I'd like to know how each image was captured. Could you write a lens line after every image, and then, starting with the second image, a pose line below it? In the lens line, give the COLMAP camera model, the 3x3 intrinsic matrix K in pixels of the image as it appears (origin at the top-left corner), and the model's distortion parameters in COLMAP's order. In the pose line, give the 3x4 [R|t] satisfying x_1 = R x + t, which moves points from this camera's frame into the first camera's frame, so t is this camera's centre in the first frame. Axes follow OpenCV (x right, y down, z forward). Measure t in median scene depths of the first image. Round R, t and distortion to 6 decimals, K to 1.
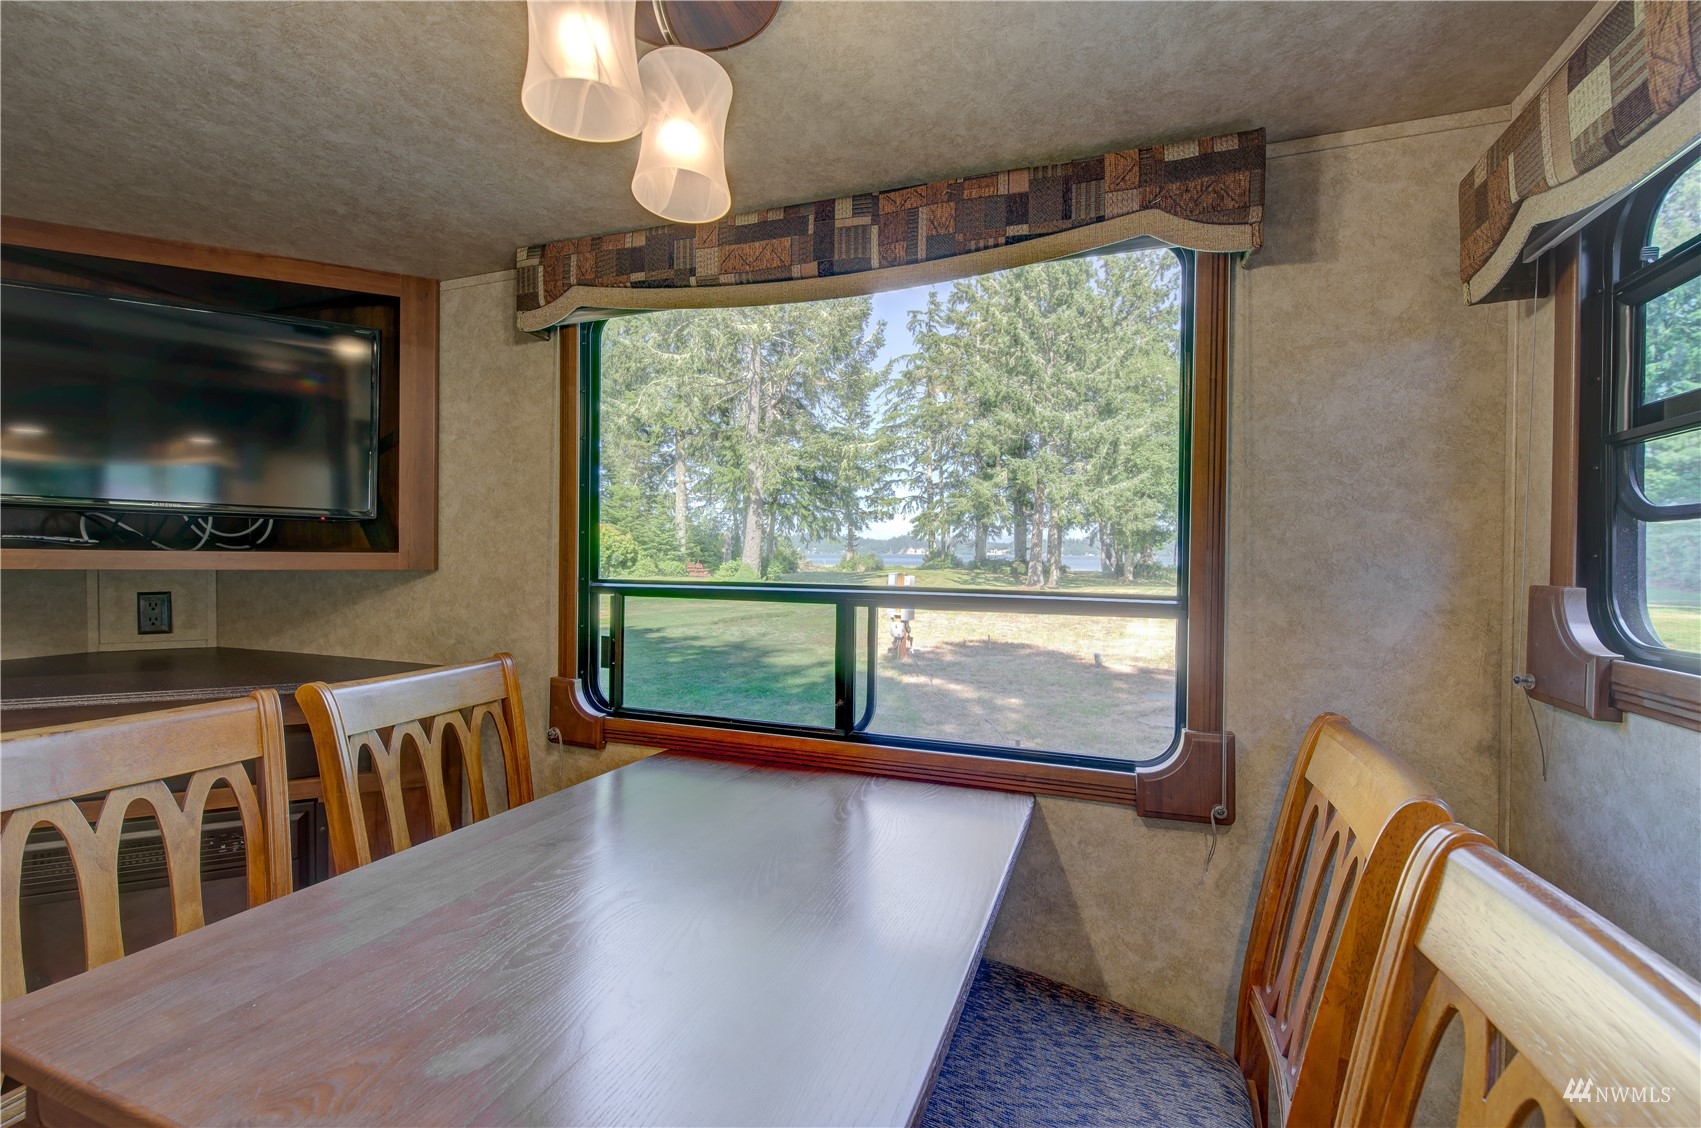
lens RADIAL K [[719.9, 0, 855.4], [0, 719.9, 561.0], [0, 0, 1]] dist [0.000693, -0.000321]
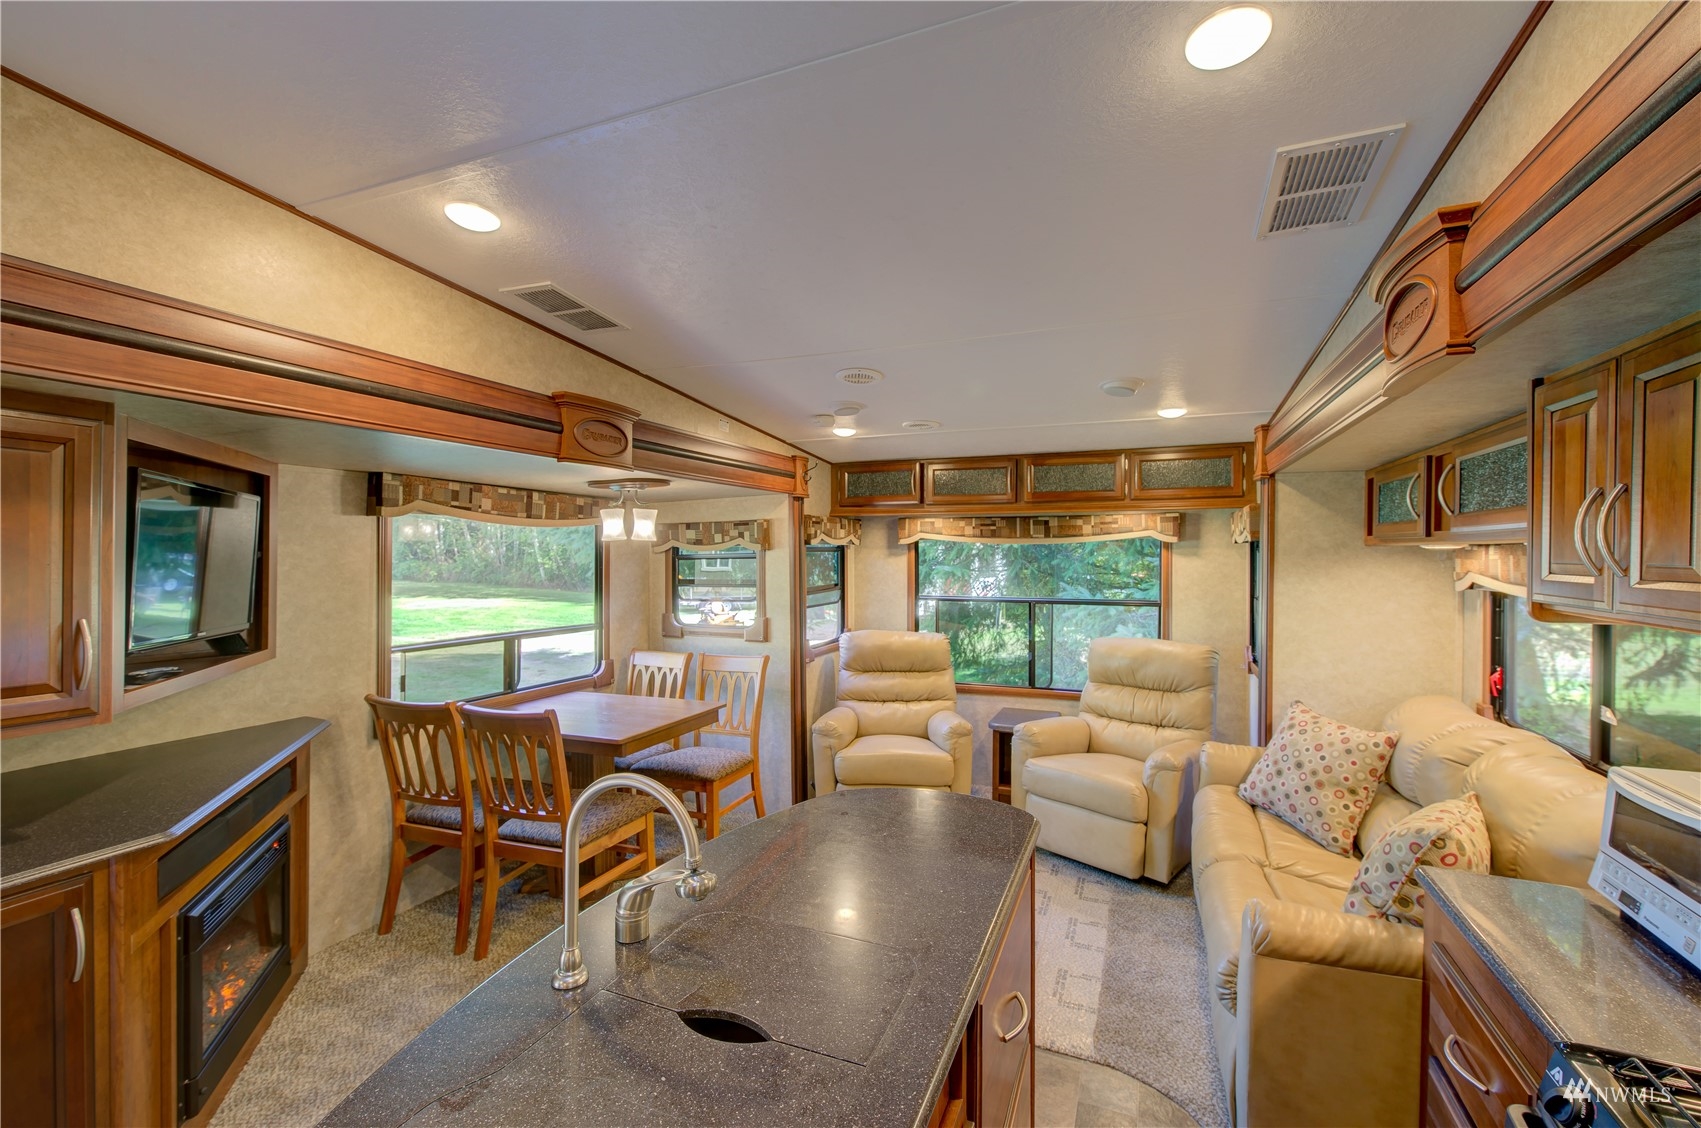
lens RADIAL K [[719.9, 0, 855.4], [0, 719.9, 561.0], [0, 0, 1]] dist [0.000693, -0.000321]
pose [[0.038413, -0.018548, 0.999090, -2.124917], [0.003866, 0.999823, 0.018413, -0.220891], [-0.999254, 0.003155, 0.038478, -0.262424]]
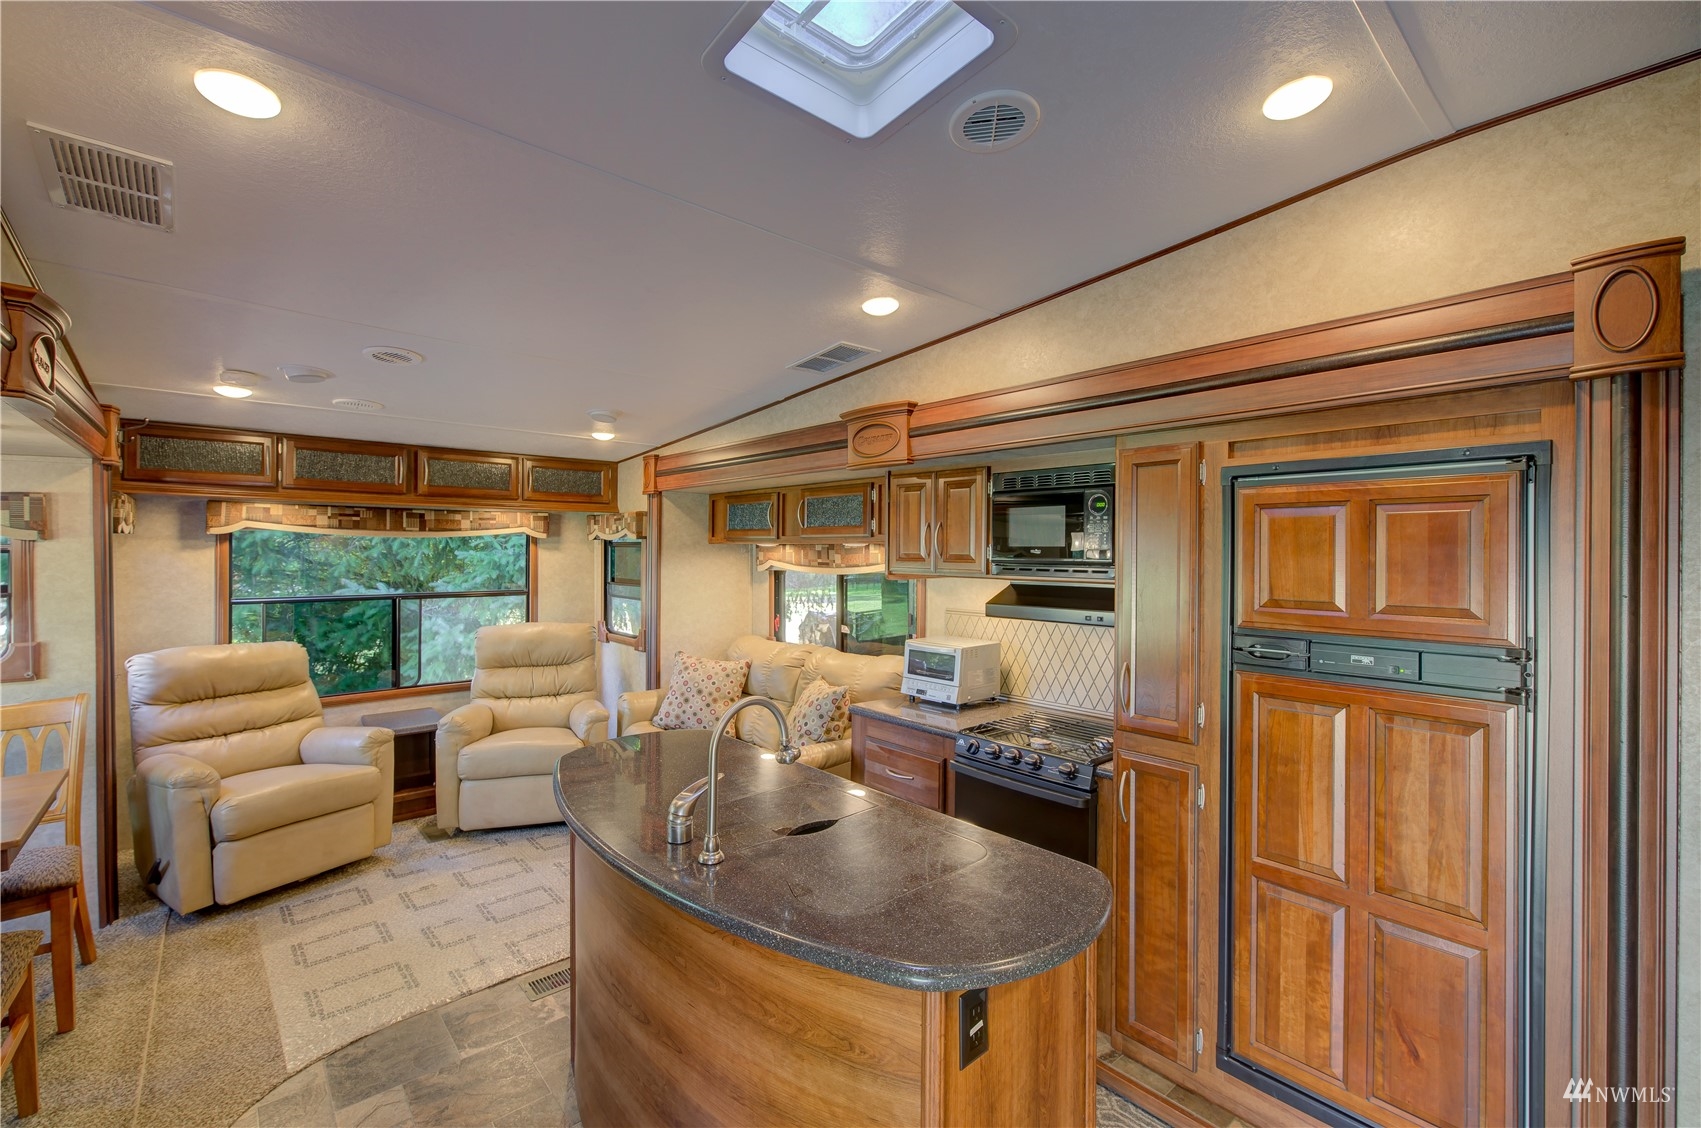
lens RADIAL K [[730.2, 0, 857.0], [0, 730.2, 551.3], [0, 0, 1]] dist [0.001316, 0.000122]
pose [[-0.883227, -0.013547, 0.468750, -2.070792], [-0.010777, 0.999905, 0.008592, -0.221875], [-0.468822, 0.002537, -0.883289, 0.737870]]
